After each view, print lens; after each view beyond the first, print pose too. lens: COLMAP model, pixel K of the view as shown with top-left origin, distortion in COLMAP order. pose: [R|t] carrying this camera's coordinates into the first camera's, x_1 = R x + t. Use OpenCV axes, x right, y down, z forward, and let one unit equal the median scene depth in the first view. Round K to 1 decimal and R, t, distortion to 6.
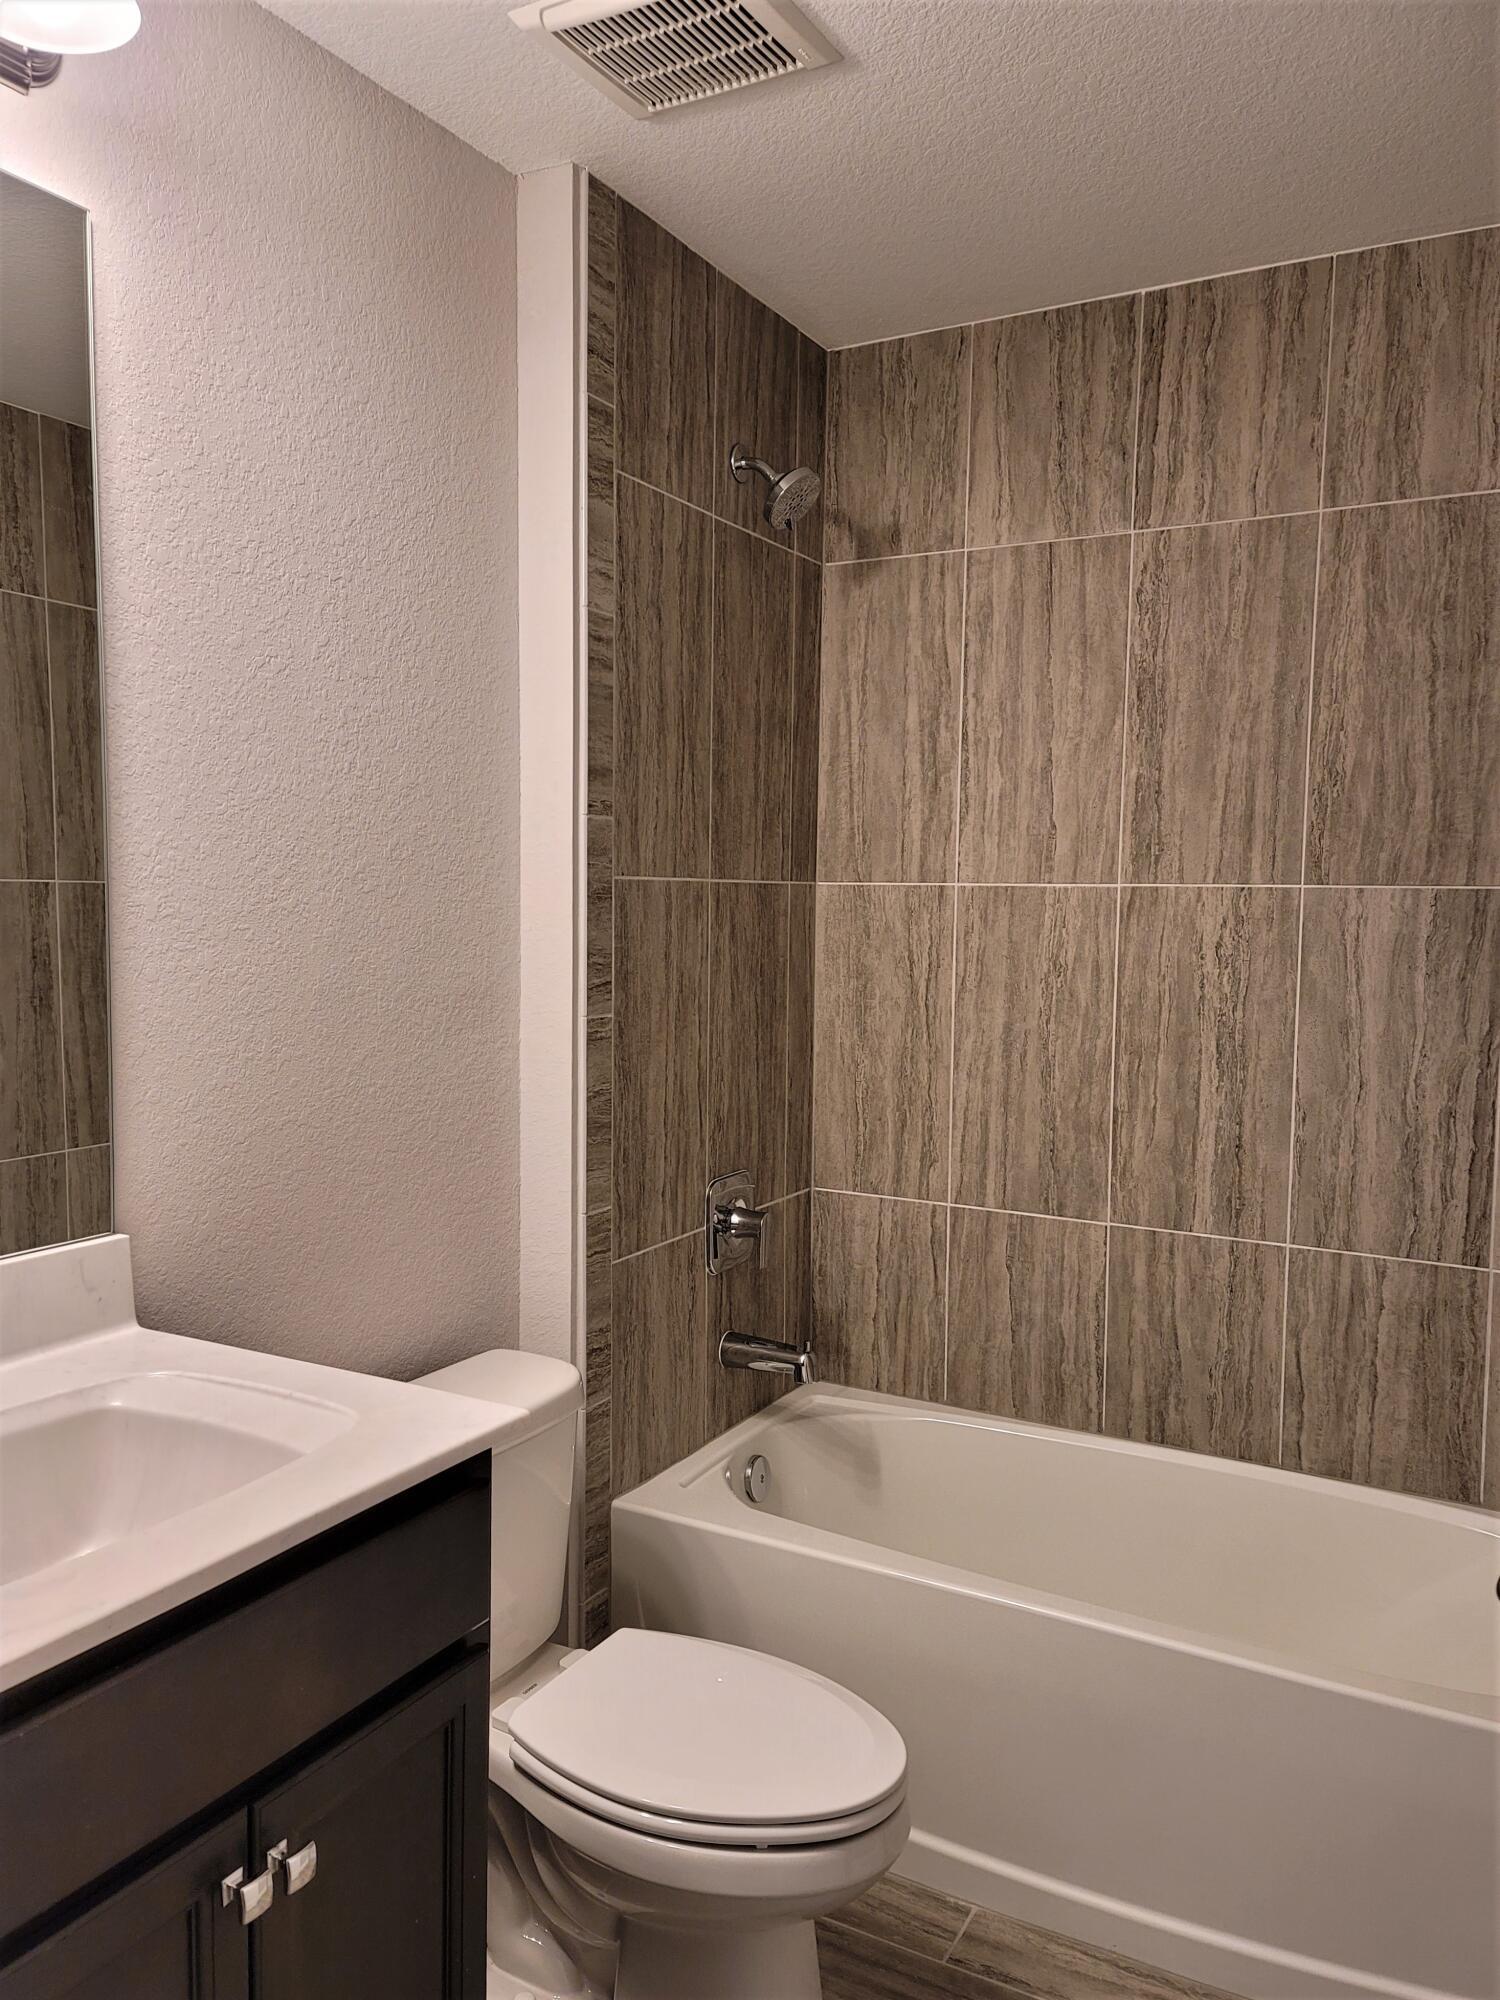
lens RADIAL K [[1478.8, 0, 743.3], [0, 1478.8, 1011.7], [0, 0, 1]] dist [0.018848, -0.004839]
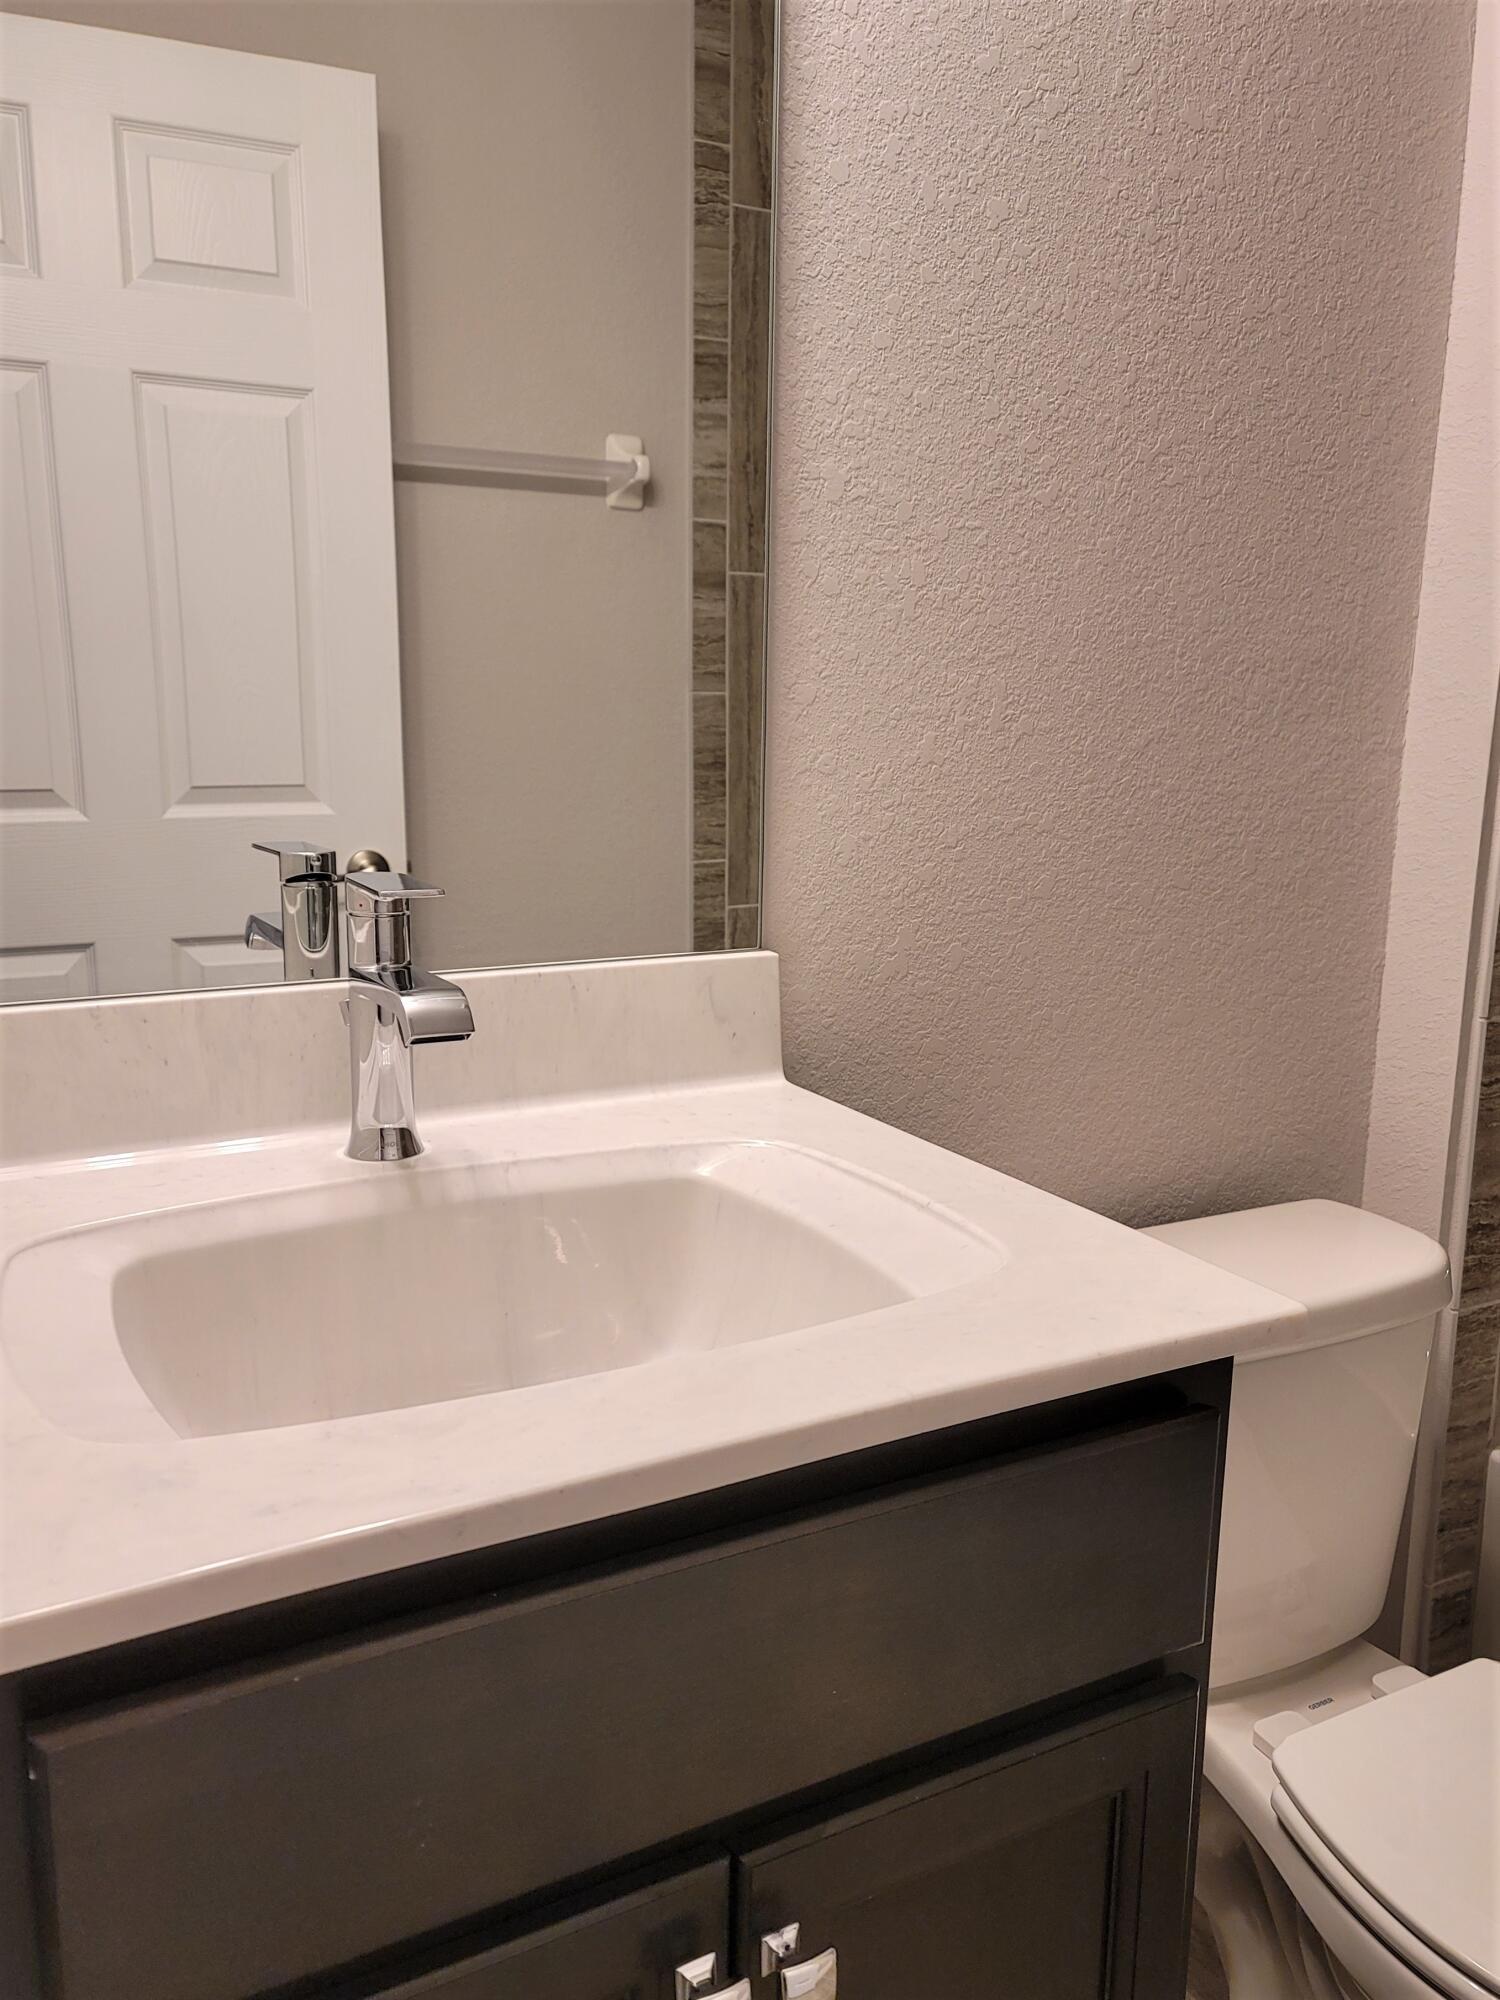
lens RADIAL K [[1681.6, 0, 750.0], [0, 1681.6, 1000.0], [0, 0, 1]] dist [0.056070, -0.009960]
pose [[0.855768, 0.107099, -0.506153, -0.009926], [-0.046250, 0.990258, 0.131336, 0.060754], [0.515289, -0.088984, 0.852385, 0.268883]]
